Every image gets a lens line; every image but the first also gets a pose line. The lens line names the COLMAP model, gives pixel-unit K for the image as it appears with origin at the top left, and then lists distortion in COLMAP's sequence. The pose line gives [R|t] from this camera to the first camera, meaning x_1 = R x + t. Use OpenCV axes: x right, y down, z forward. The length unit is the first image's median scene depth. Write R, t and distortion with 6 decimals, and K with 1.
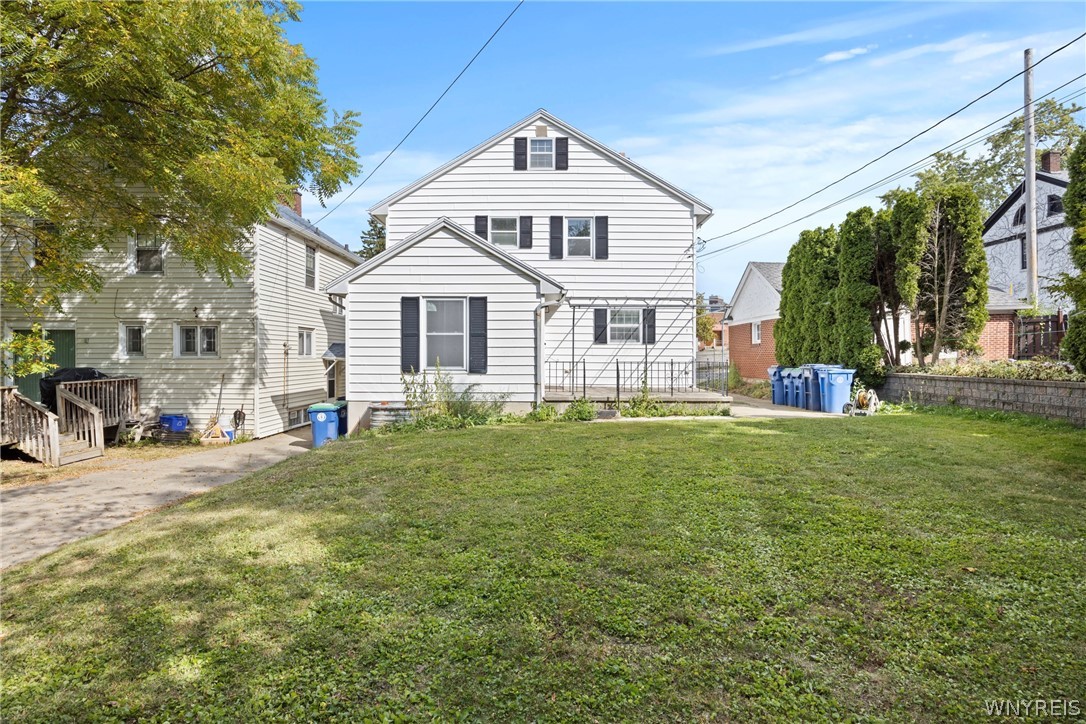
lens RADIAL K [[546.9, 0, 546.7], [0, 546.9, 357.5], [0, 0, 1]] dist [-0.010564, 0.000183]
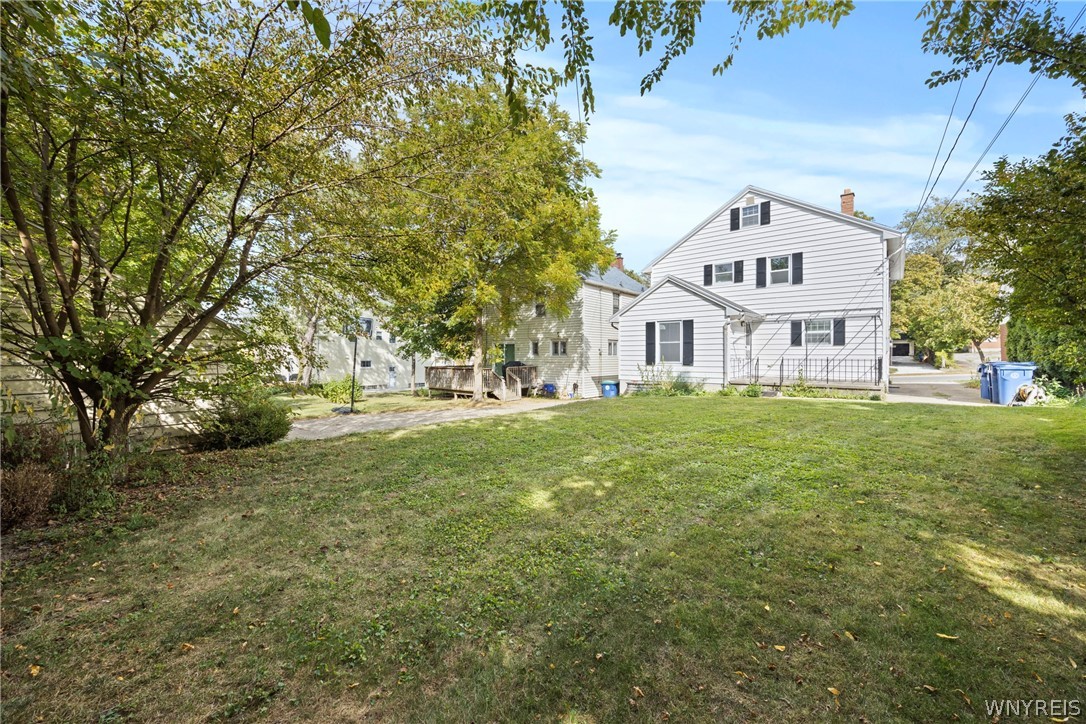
lens RADIAL K [[436.4, 0, 540.7], [0, 436.4, 358.4], [0, 0, 1]] dist [0.001101, 0.000043]
pose [[0.761626, 0.001970, -0.648014, 0.356067], [0.000939, 0.999991, 0.004143, 0.000996], [0.648016, -0.003764, 0.761617, -0.278489]]
